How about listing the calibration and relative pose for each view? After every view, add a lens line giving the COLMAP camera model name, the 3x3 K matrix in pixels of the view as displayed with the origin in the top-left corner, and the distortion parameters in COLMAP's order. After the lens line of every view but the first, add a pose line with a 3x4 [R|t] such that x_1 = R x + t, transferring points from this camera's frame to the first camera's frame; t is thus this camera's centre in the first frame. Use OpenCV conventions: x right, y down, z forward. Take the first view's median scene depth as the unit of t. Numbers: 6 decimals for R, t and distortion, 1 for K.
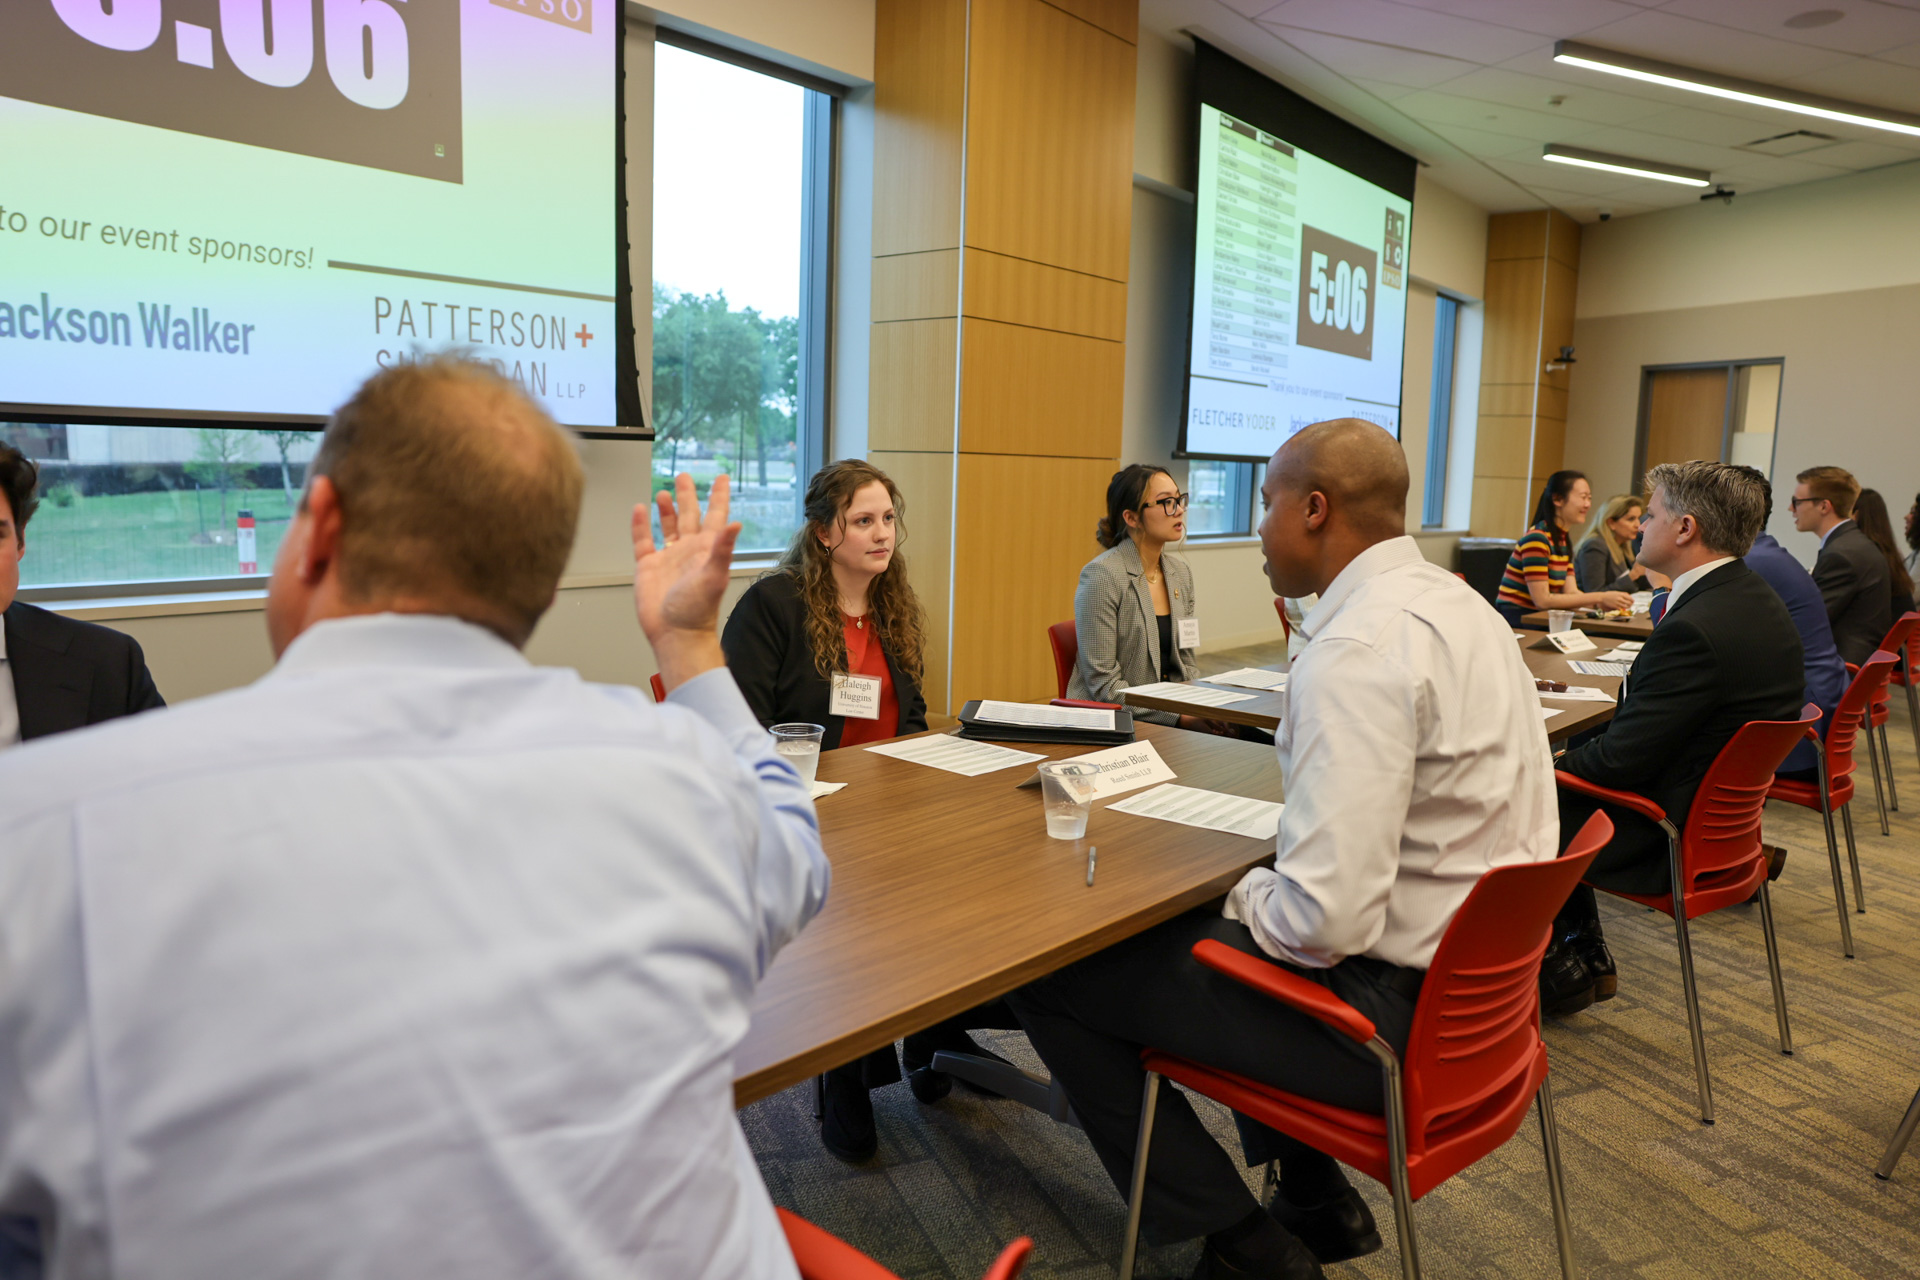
lens RADIAL K [[1298.1, 0, 969.0], [0, 1298.1, 640.3], [0, 0, 1]] dist [-0.112173, 0.086235]
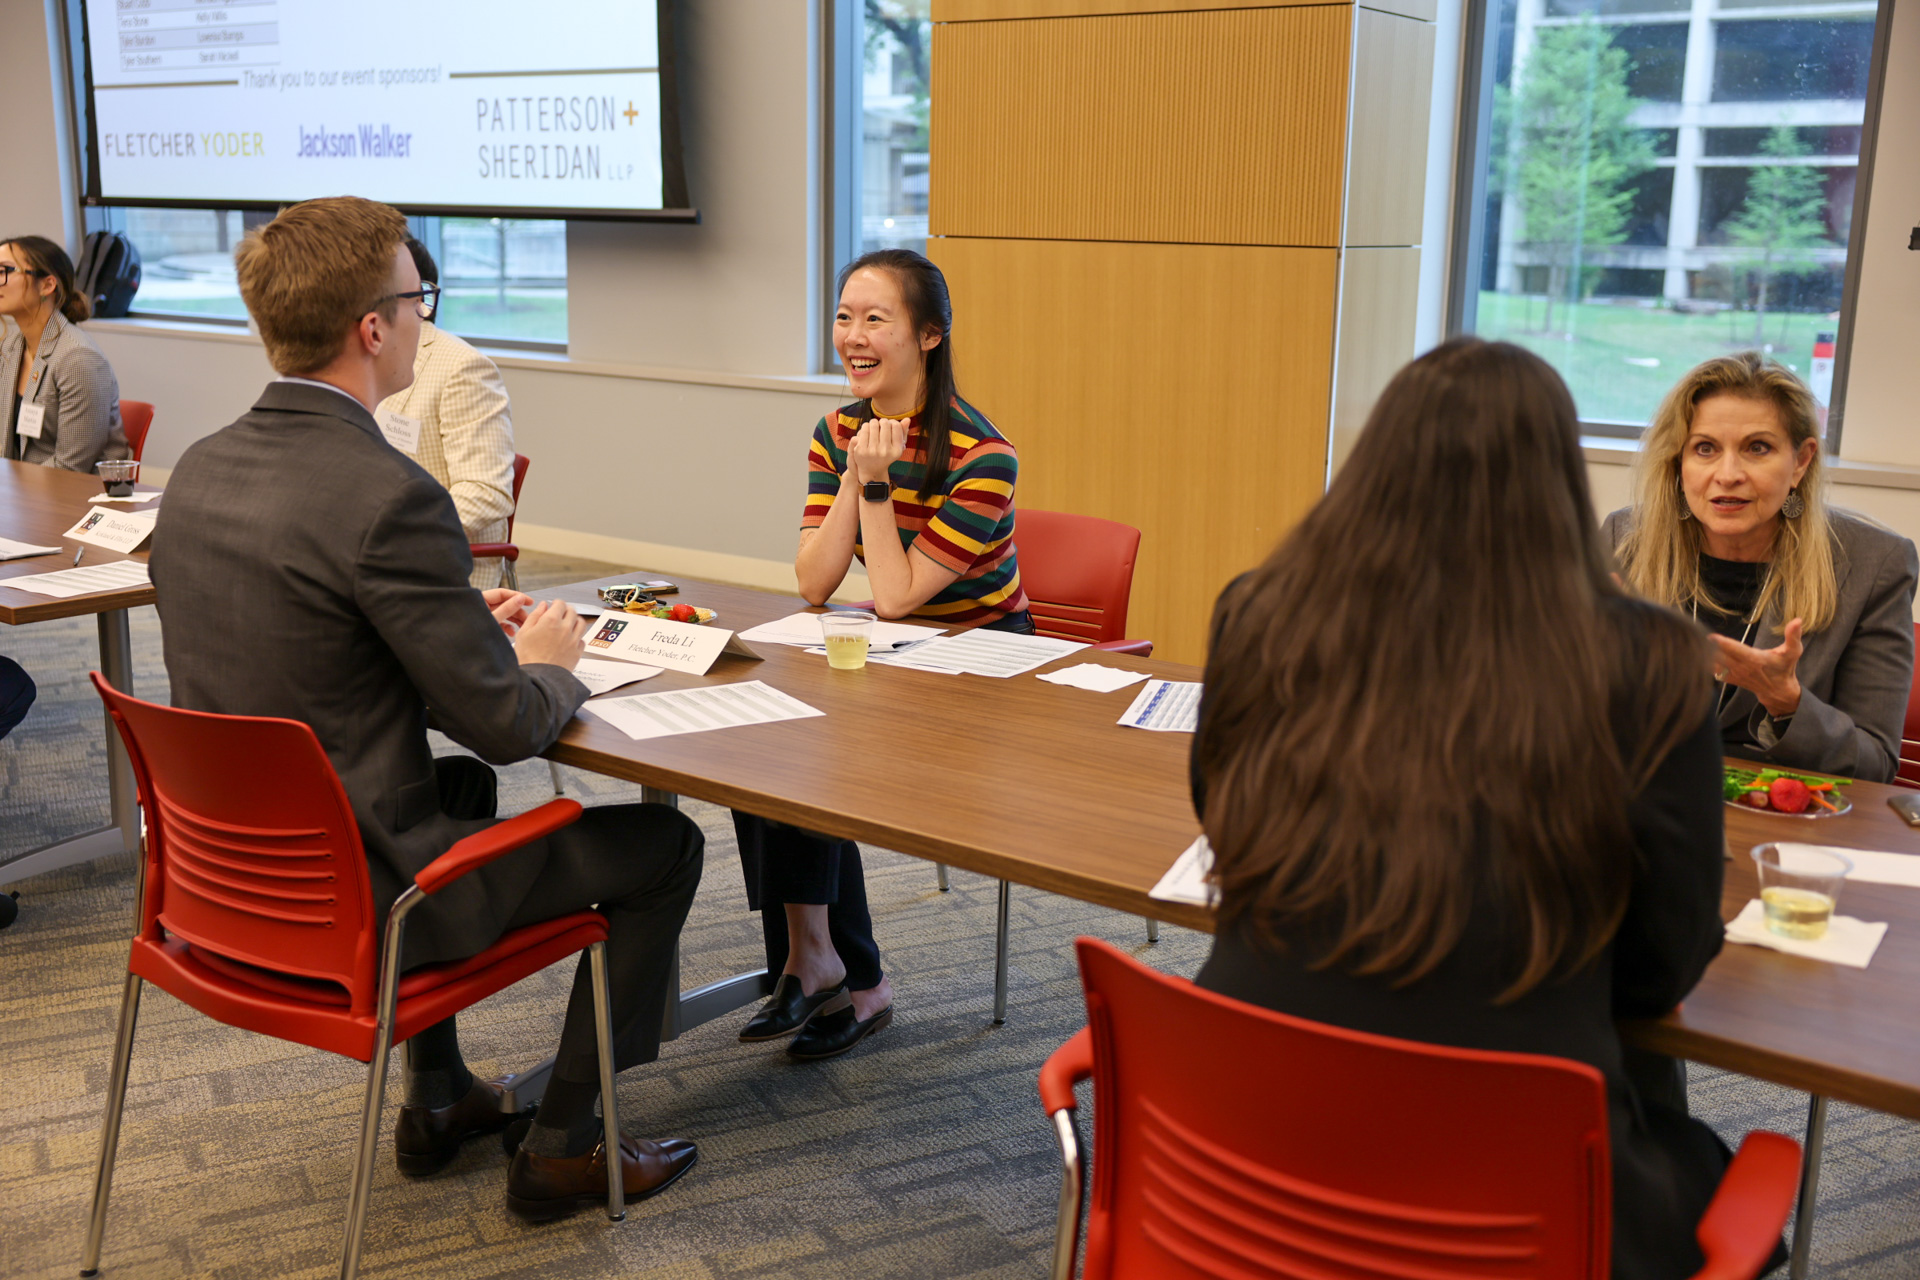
lens RADIAL K [[1966.0, 0, 960.0], [0, 1966.0, 640.0], [0, 0, 1]] dist [0.004494, 0.073886]
pose [[0.077269, 0.191394, -0.978467, 0.696129], [-0.146772, 0.972892, 0.178713, -0.085632], [0.986148, 0.129803, 0.103266, 0.638498]]
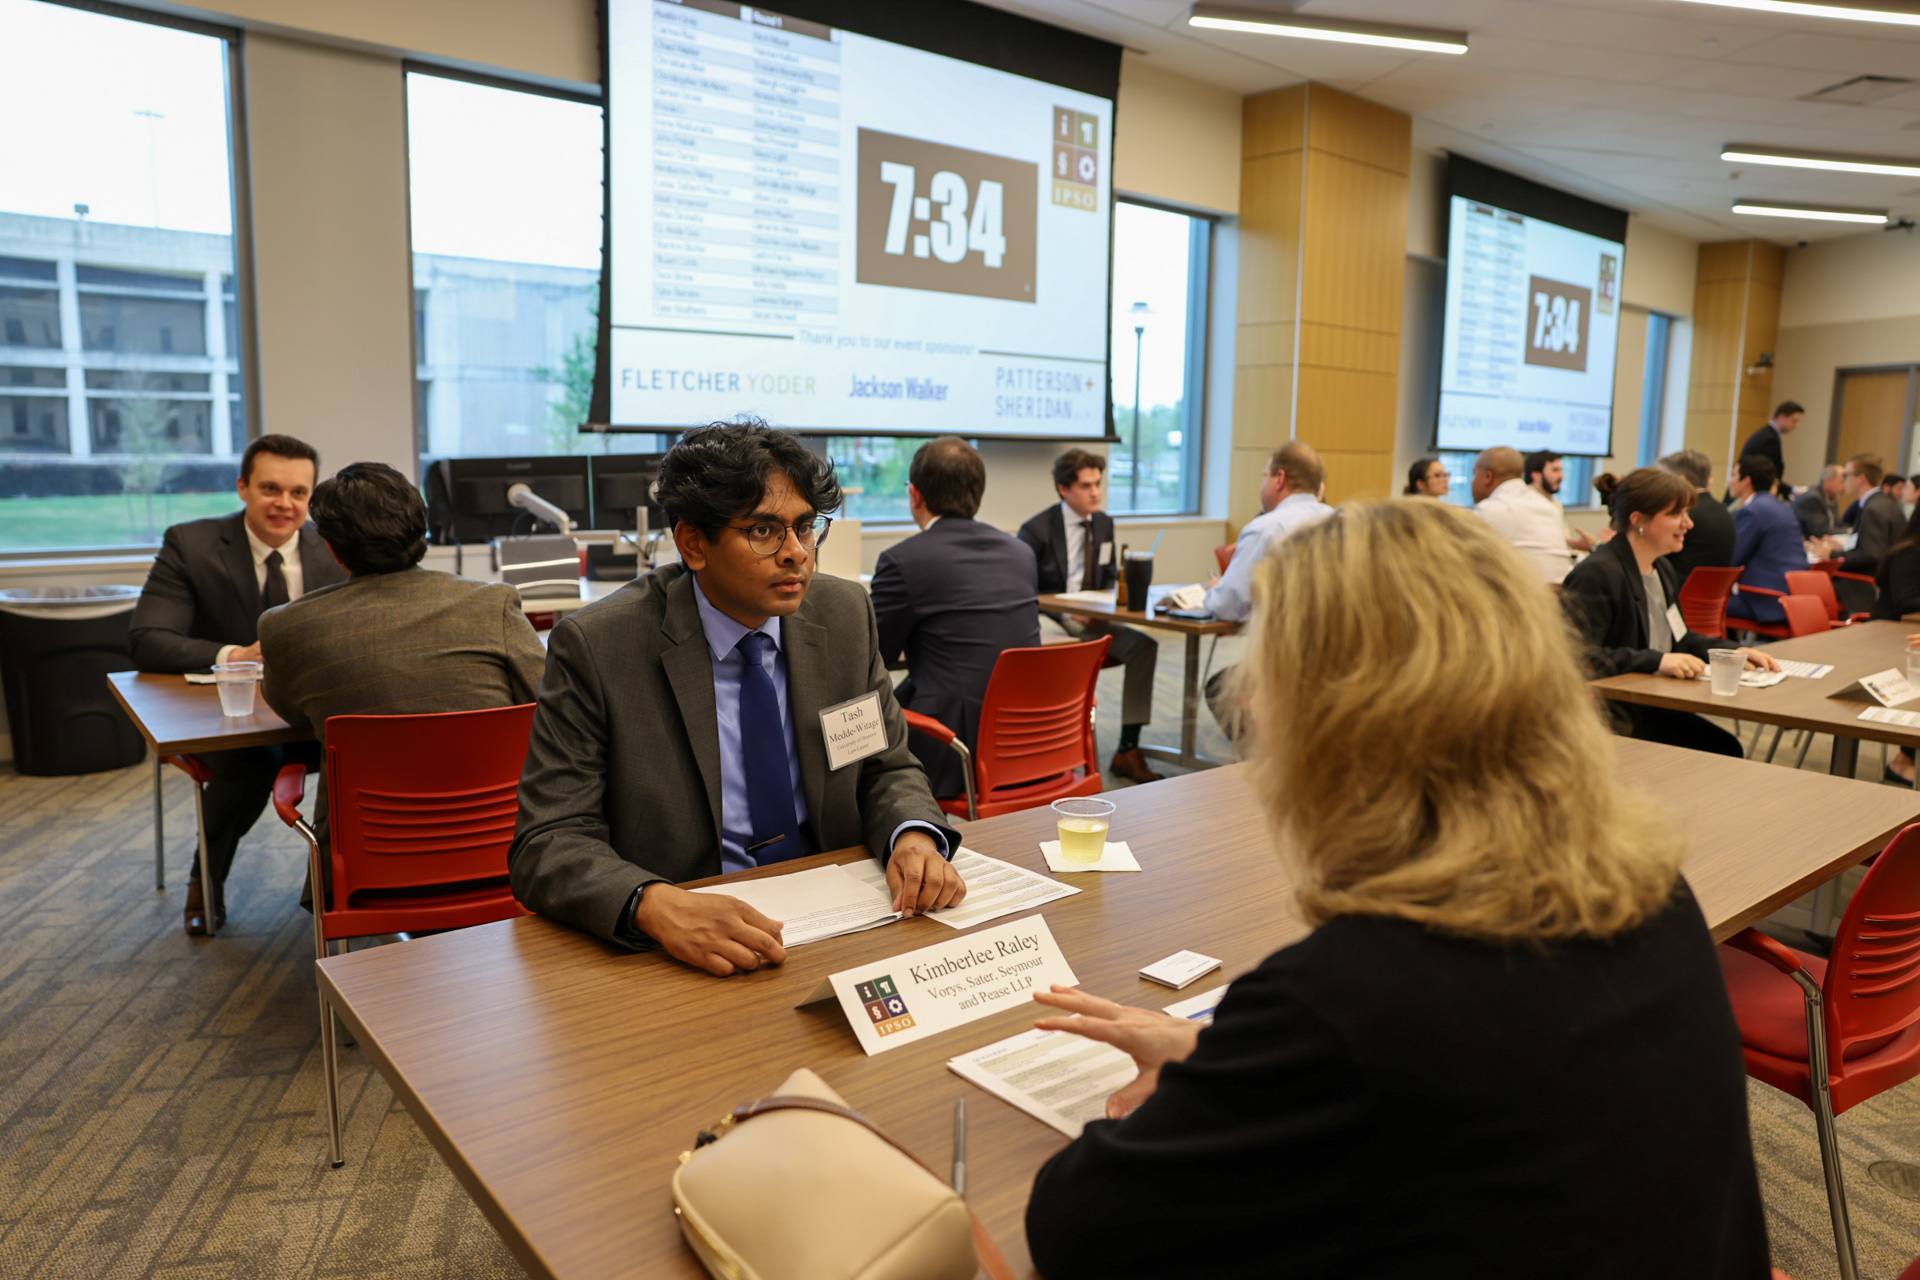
lens RADIAL K [[1298.1, 0, 969.0], [0, 1298.1, 640.3], [0, 0, 1]] dist [-0.112173, 0.086235]
pose [[0.984715, 0.015930, -0.173445, -0.084447], [-0.014322, 0.999842, 0.010518, 0.053654], [0.173585, -0.007873, 0.984787, -0.430182]]
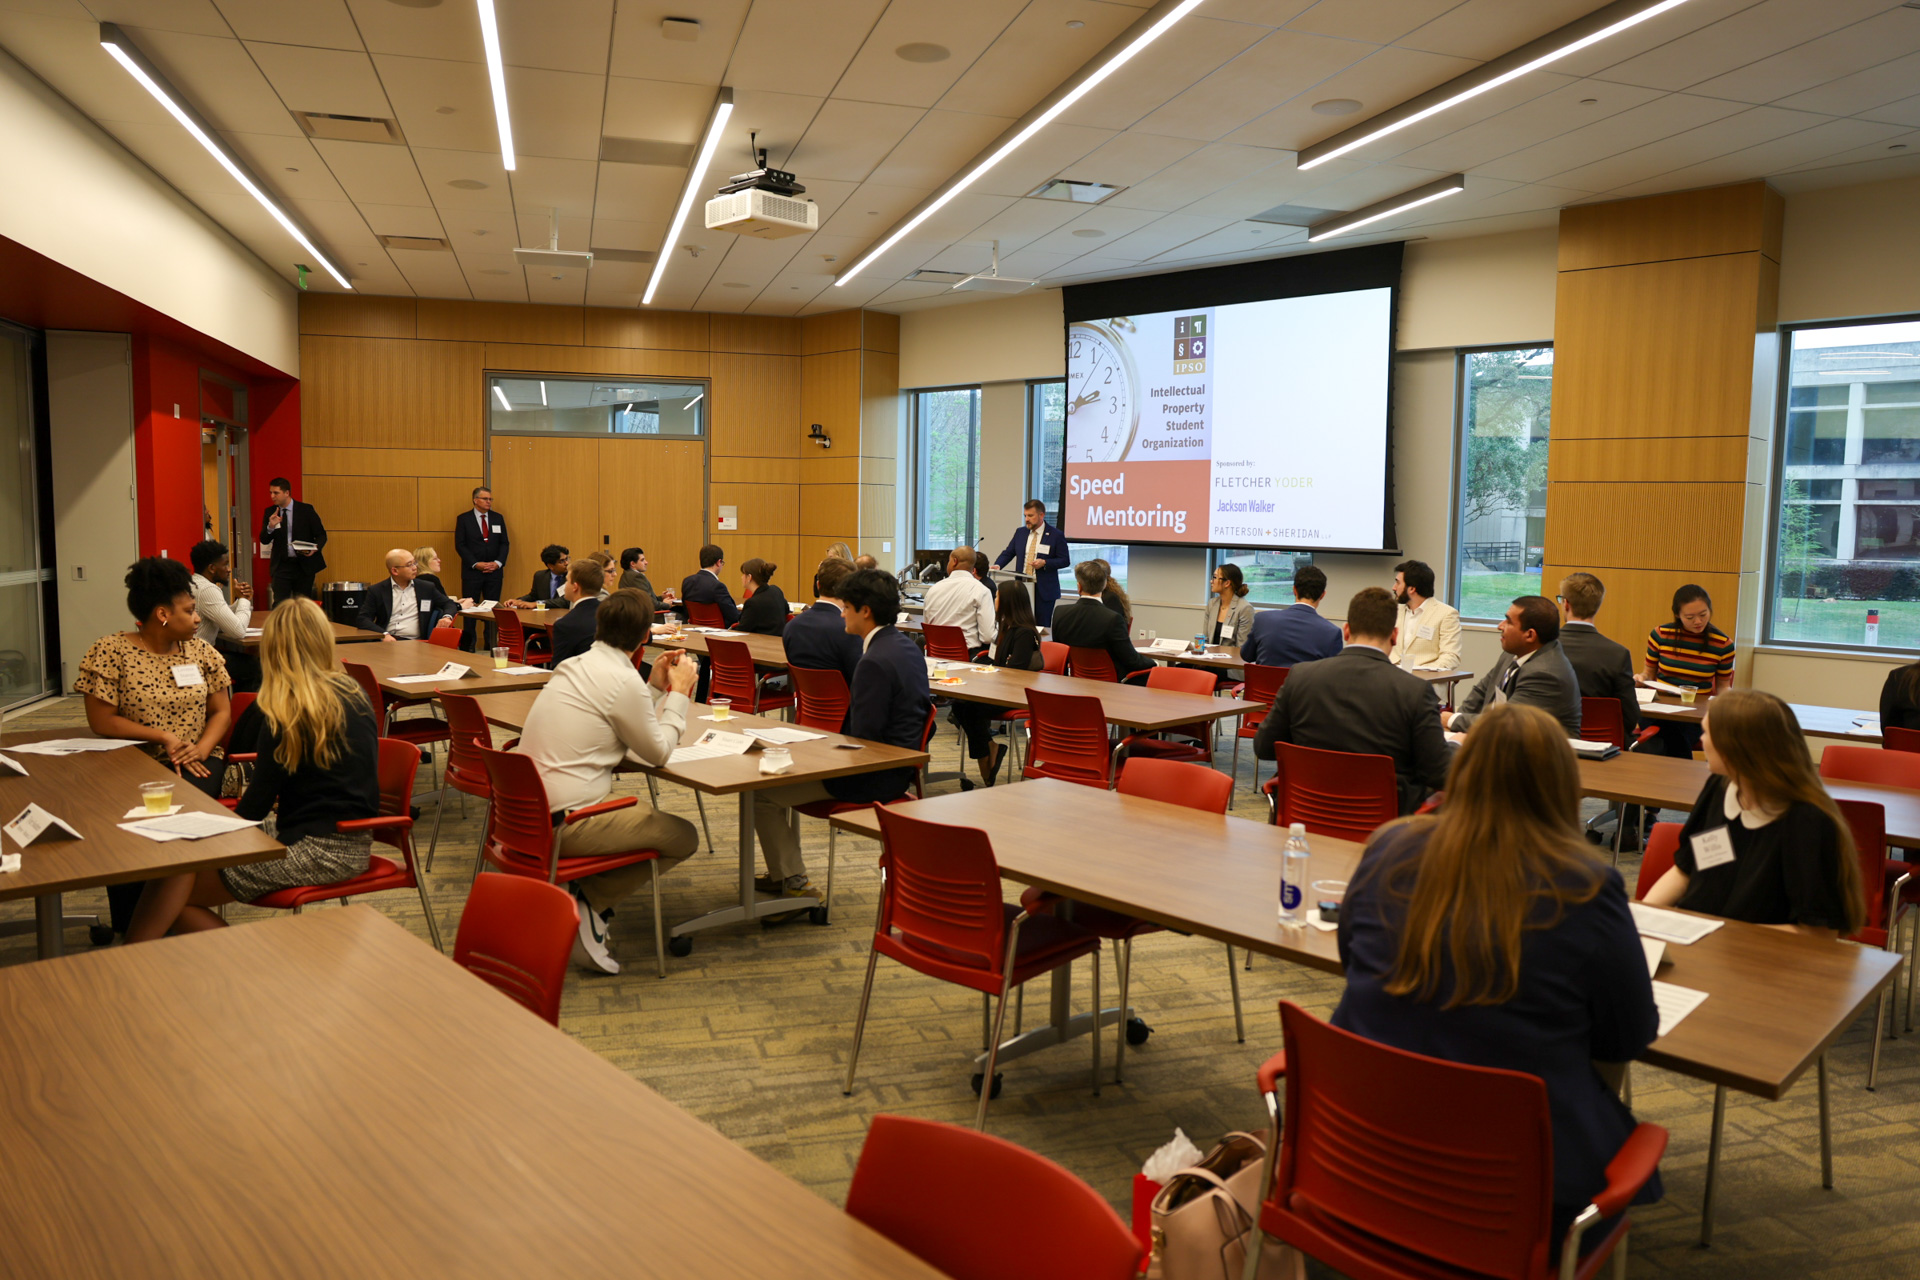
lens RADIAL K [[1339.1, 0, 950.5], [0, 1339.1, 633.4], [0, 0, 1]] dist [-0.093762, 0.083812]
pose [[-0.084936, 0.062176, -0.994445, 1.174288], [-0.154075, 0.985227, 0.074759, -0.046117], [0.984402, 0.159569, -0.074102, 0.269852]]
